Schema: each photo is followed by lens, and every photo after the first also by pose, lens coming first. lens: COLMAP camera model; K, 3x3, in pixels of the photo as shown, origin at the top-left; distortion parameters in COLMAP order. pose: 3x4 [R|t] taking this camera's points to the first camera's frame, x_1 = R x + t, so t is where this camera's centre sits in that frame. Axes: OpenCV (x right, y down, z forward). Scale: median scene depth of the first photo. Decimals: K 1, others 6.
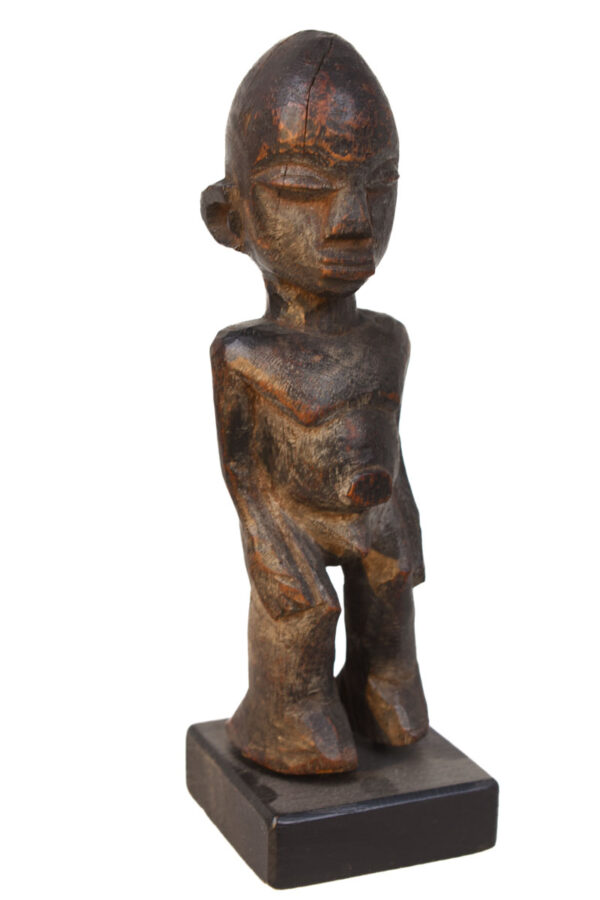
lens RADIAL K [[1899.8, 0, 302.6], [0, 1899.8, 447.4], [0, 0, 1]] dist [0.055836, 0.000000]
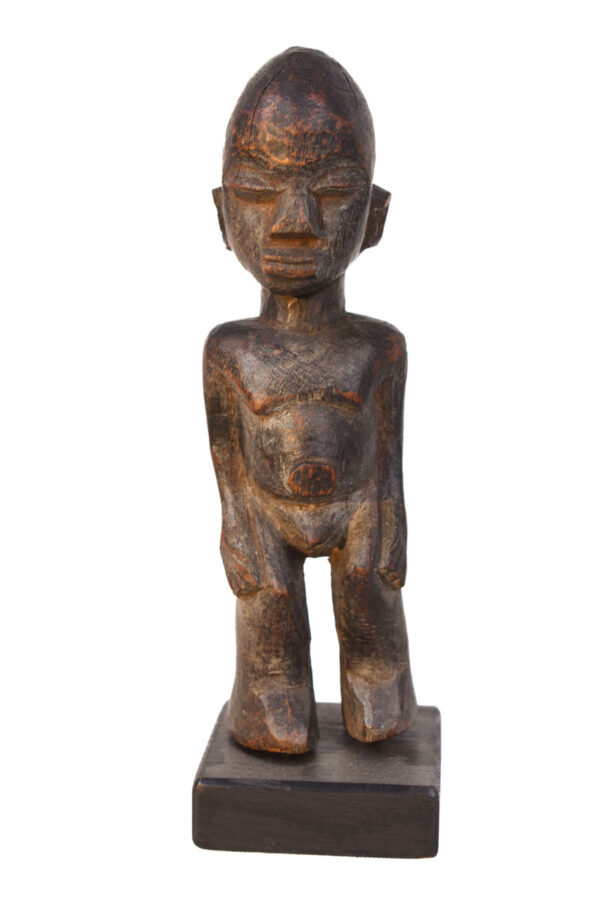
lens RADIAL K [[1899.8, 0, 303.2], [0, 1899.8, 452.7], [0, 0, 1]] dist [0.055836, 0.000000]
pose [[0.882296, 0.086740, -0.462634, 0.514044], [-0.112675, 0.993218, -0.028665, 0.037377], [0.457010, 0.077418, 0.886086, 0.069265]]
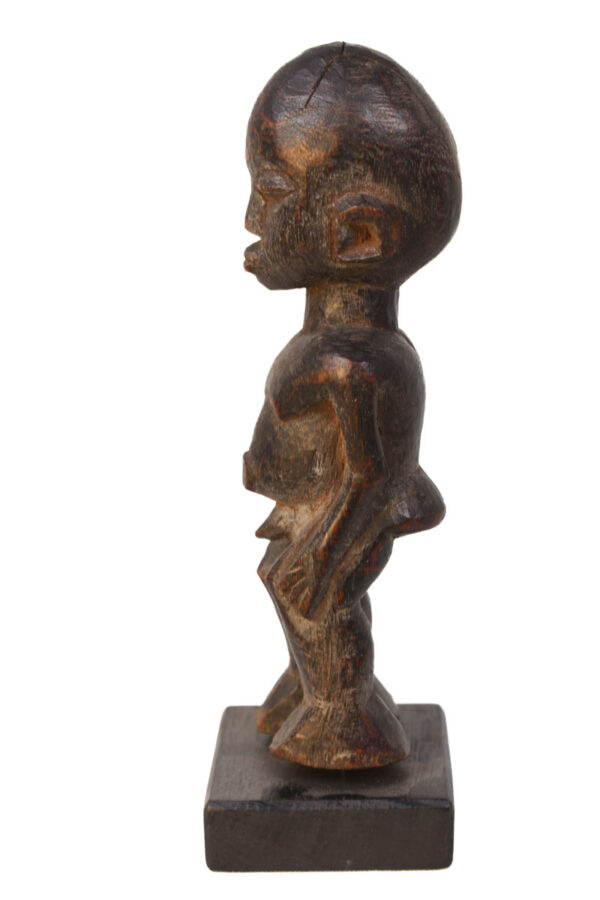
lens RADIAL K [[1779.3, 0, 300.5], [0, 1779.3, 450.9], [0, 0, 1]] dist [-0.064427, 0.000000]
pose [[-0.457743, 0.235121, -0.857432, 0.874404], [-0.211939, 0.907741, 0.362061, -0.355487], [0.863454, 0.347455, -0.365681, 1.386023]]
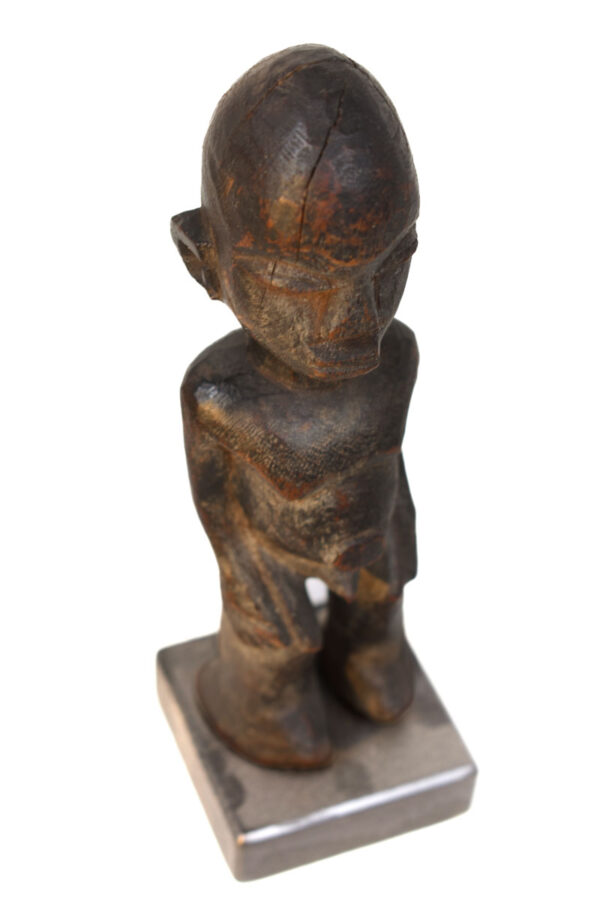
lens RADIAL K [[1975.1, 0, 299.4], [0, 1975.1, 450.0], [0, 0, 1]] dist [0.027313, 0.000000]
pose [[0.999079, 0.042290, 0.007211, -0.000977], [-0.040347, 0.869128, 0.492939, -0.469572], [0.014579, -0.492776, 0.870034, 0.226265]]
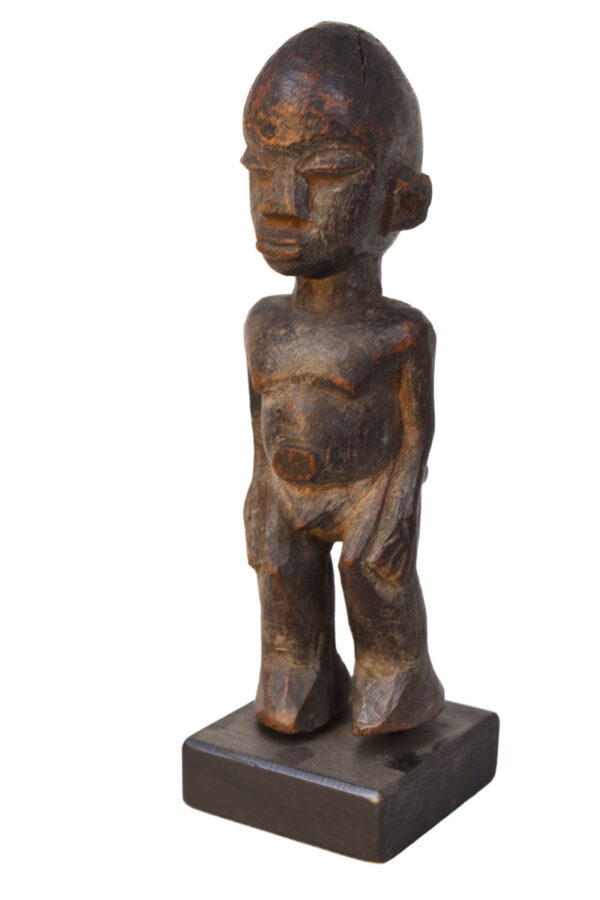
lens RADIAL K [[1899.8, 0, 296.4], [0, 1899.8, 447.3], [0, 0, 1]] dist [0.055836, 0.000000]
pose [[0.536035, 0.198046, -0.820636, 0.884256], [-0.204868, 0.973551, 0.101131, -0.092145], [0.818960, 0.113913, 0.562431, 0.417699]]
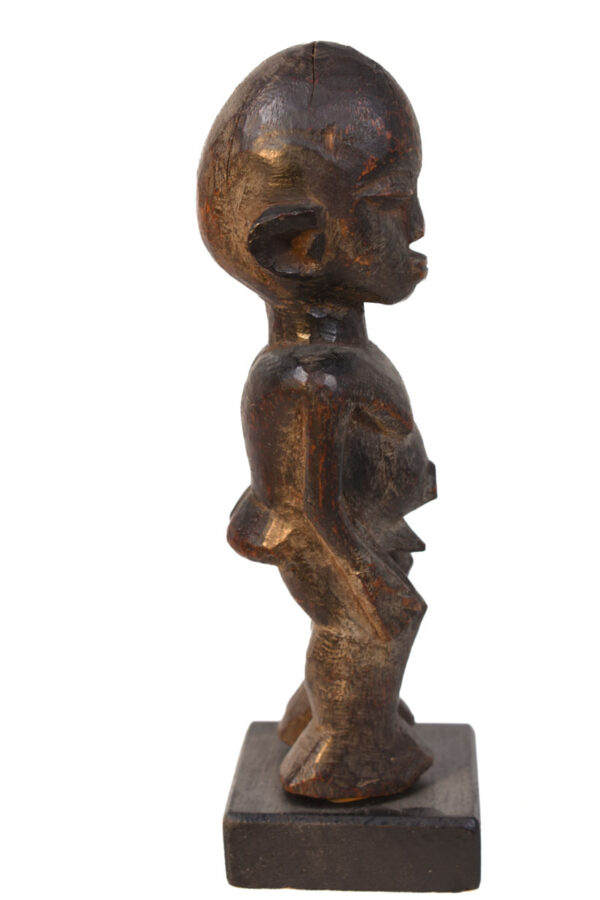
lens RADIAL K [[1899.8, 0, 299.2], [0, 1899.8, 451.7], [0, 0, 1]] dist [0.055836, 0.000000]
pose [[0.433896, -0.234694, 0.869858, -0.882474], [0.253371, 0.958297, 0.132171, -0.146698], [-0.864602, 0.163048, 0.475266, 0.570703]]
